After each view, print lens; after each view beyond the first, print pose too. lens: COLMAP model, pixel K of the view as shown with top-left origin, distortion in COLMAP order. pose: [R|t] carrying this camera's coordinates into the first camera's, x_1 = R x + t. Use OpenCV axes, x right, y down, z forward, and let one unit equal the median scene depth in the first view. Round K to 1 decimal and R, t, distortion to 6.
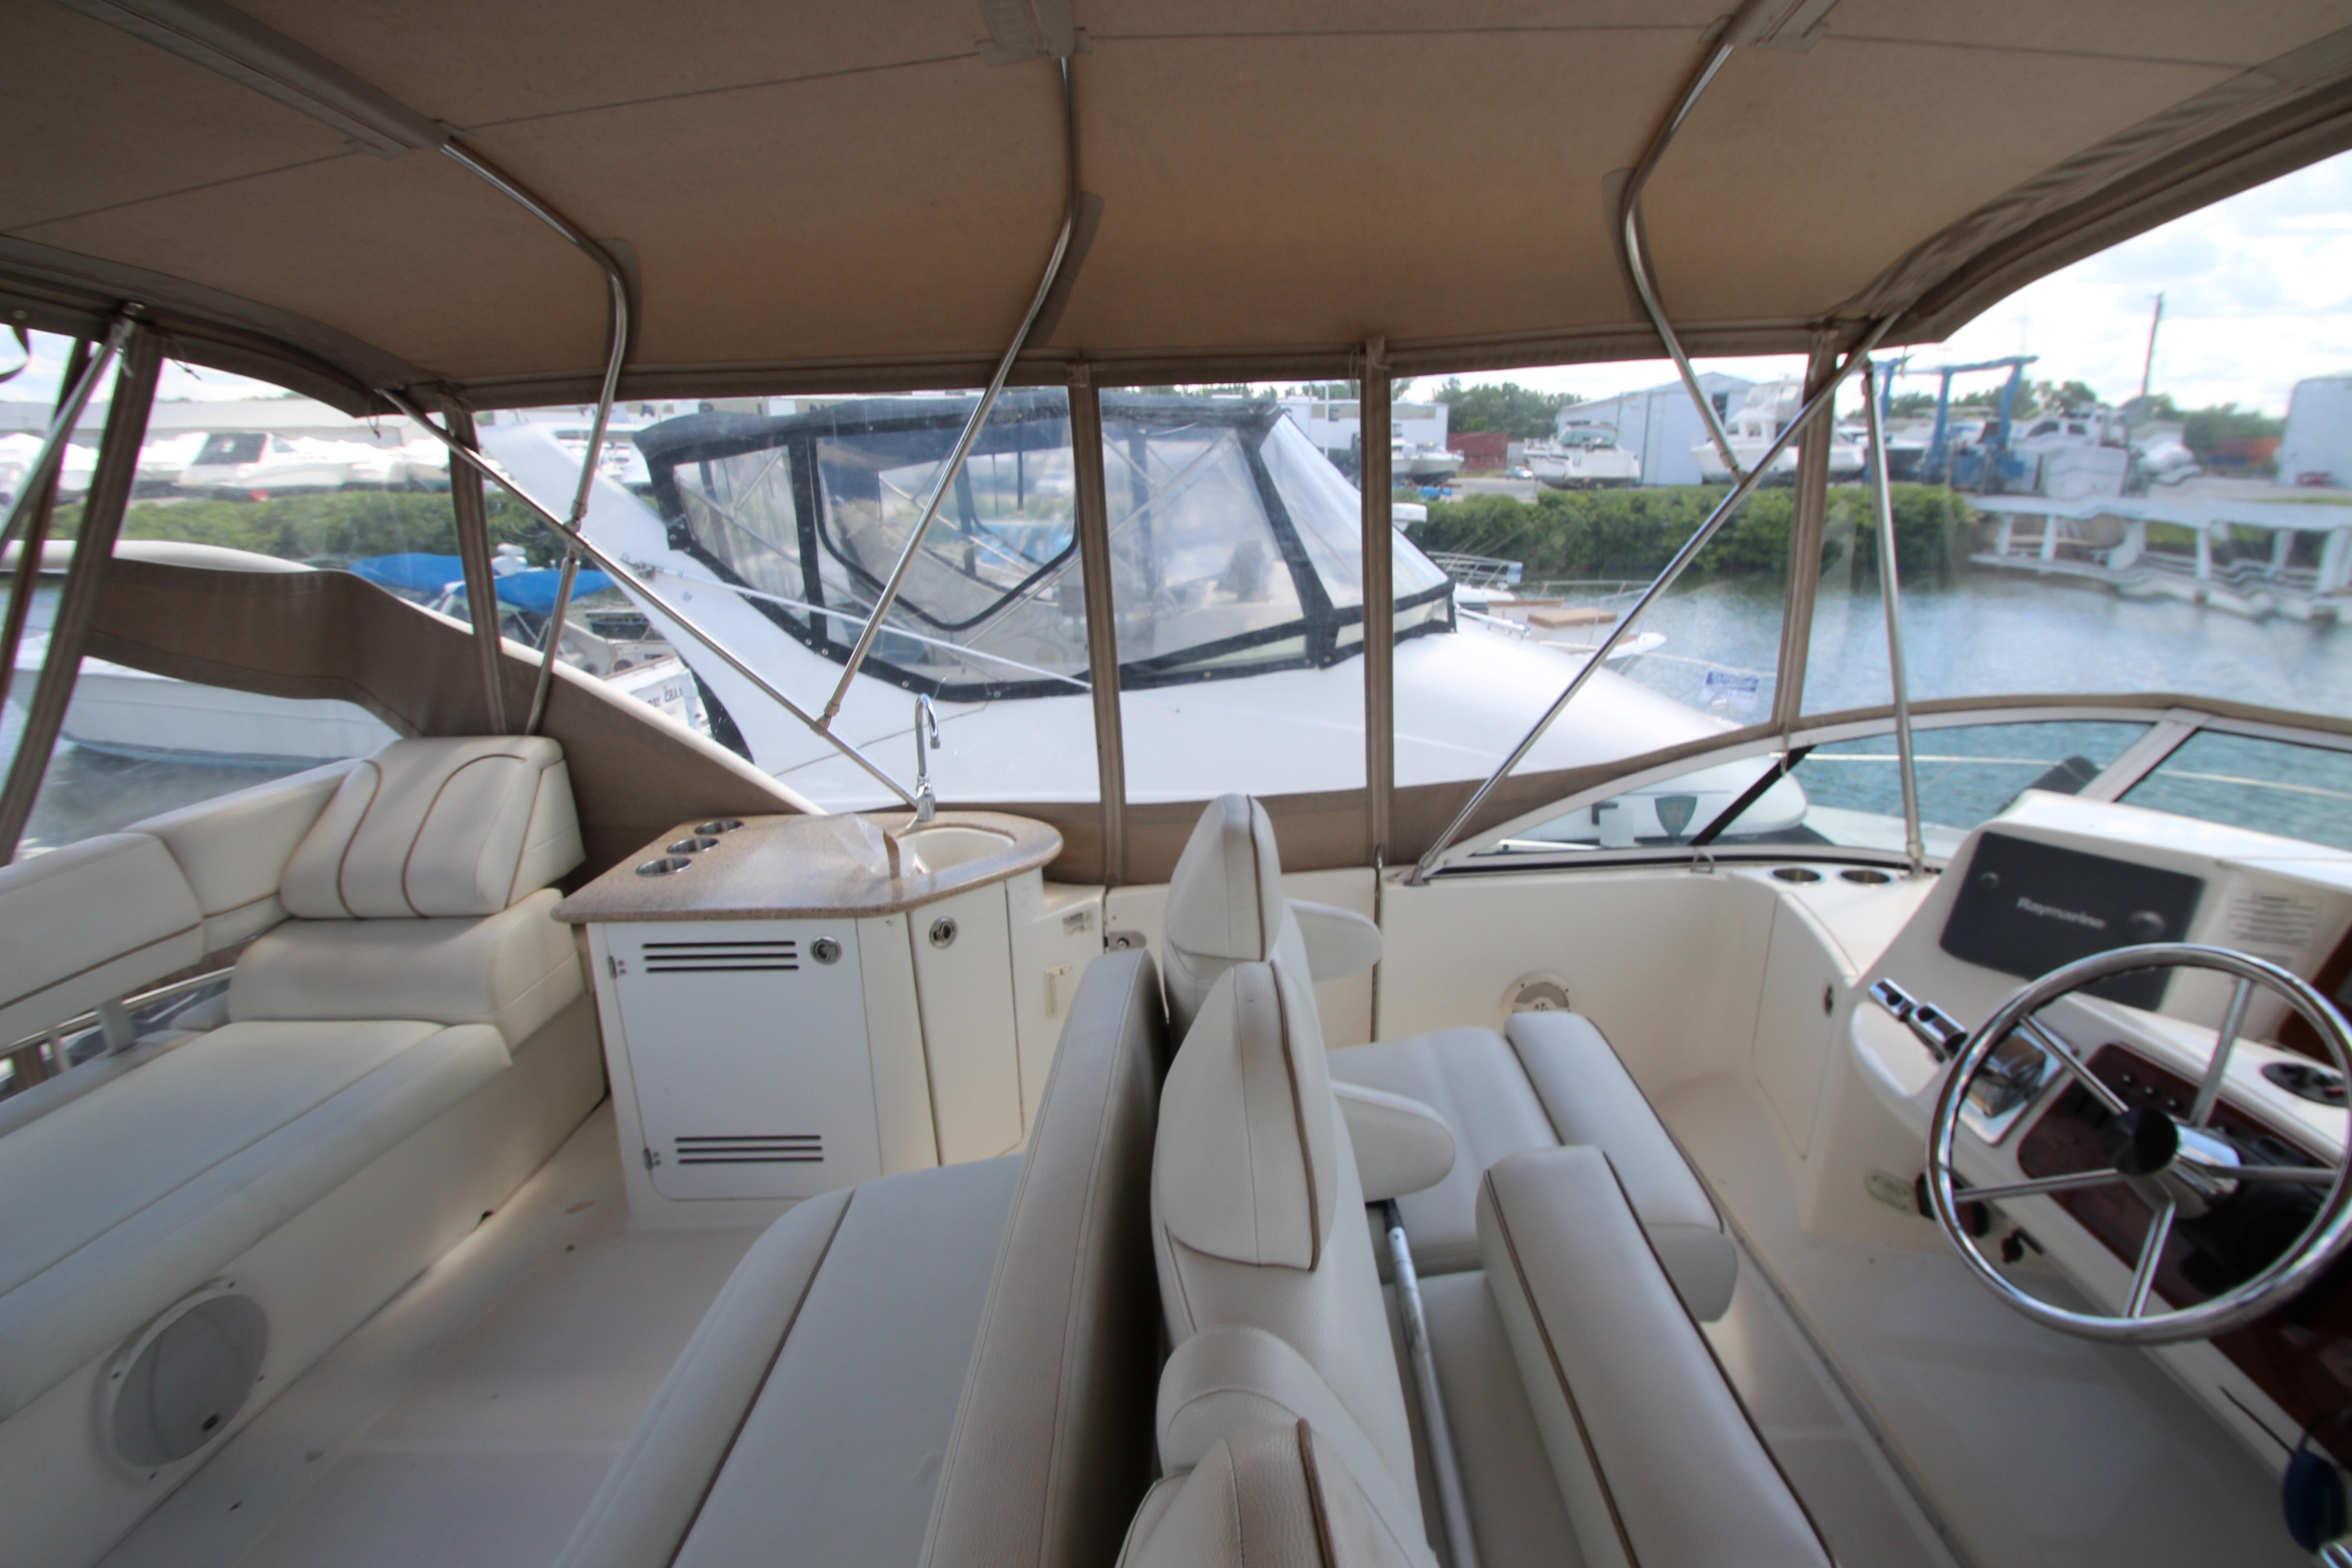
lens RADIAL K [[1102.1, 0, 1222.7], [0, 1102.1, 779.3], [0, 0, 1]] dist [-0.003051, -0.012603]
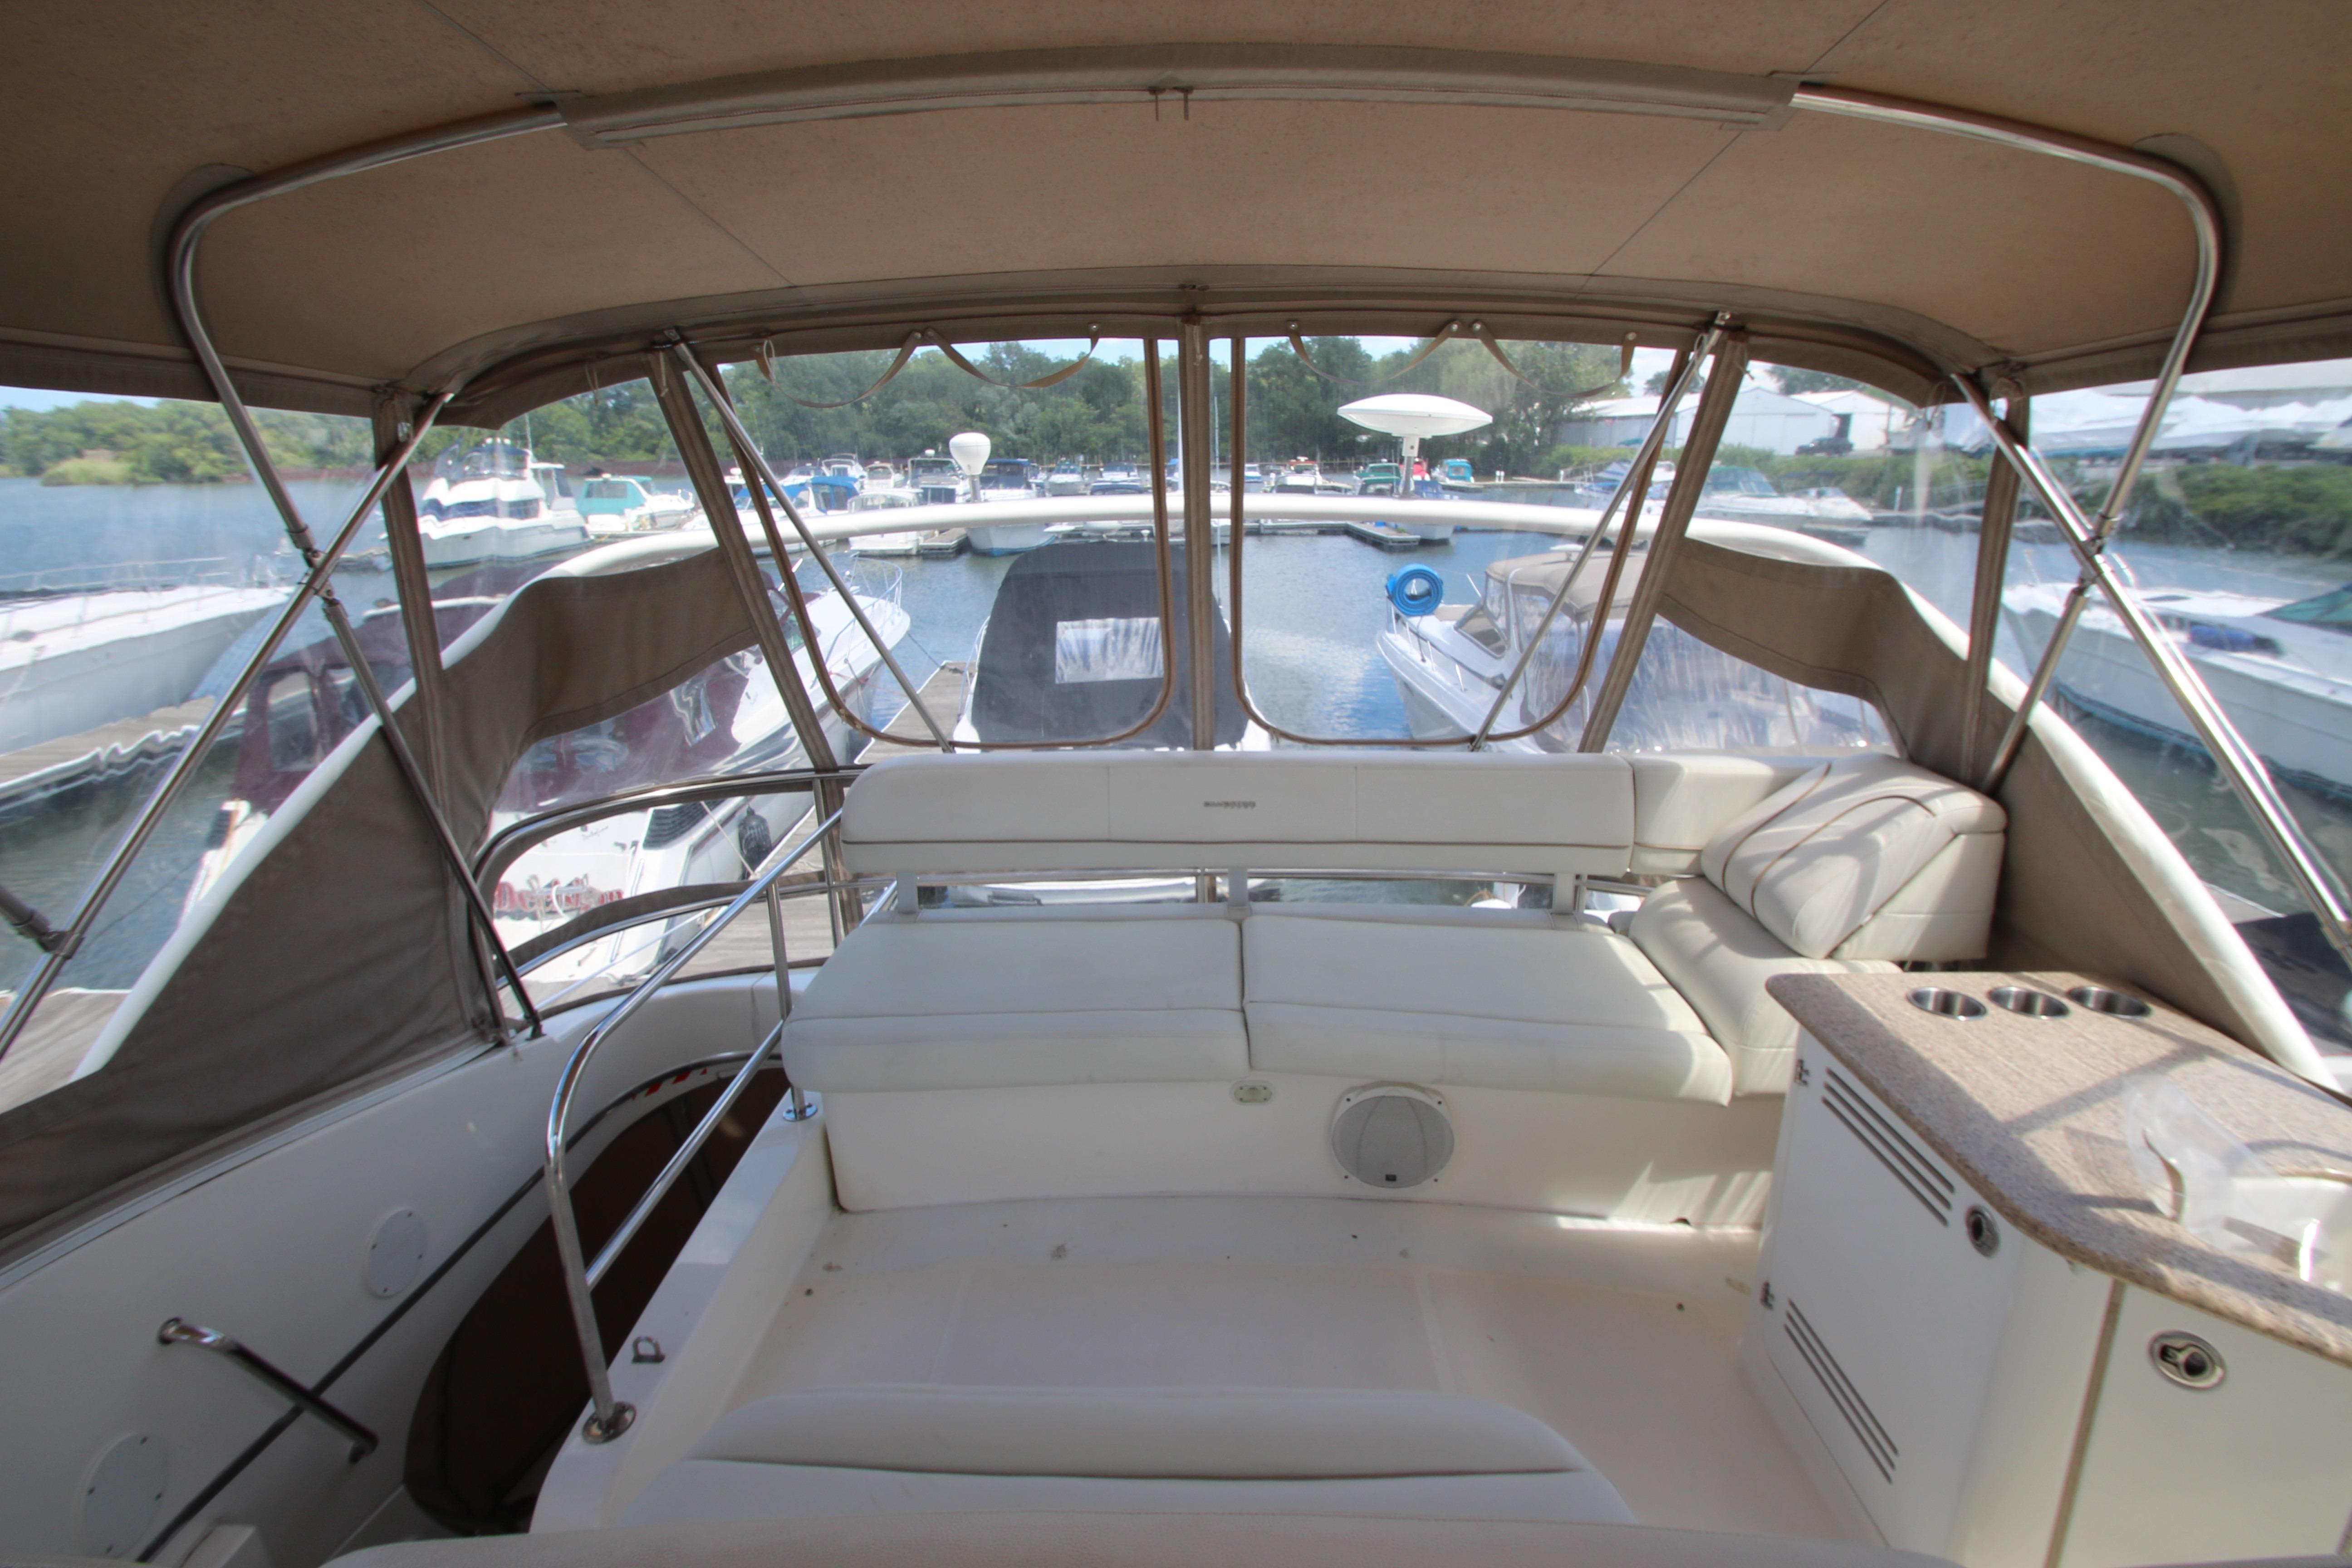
lens RADIAL K [[1102.1, 0, 1222.7], [0, 1102.1, 779.3], [0, 0, 1]] dist [-0.003051, -0.012603]
pose [[-0.022258, 0.291252, -0.956387, 0.182843], [-0.252034, 0.924093, 0.287283, -0.158973], [0.967462, 0.247436, 0.052837, 0.460105]]
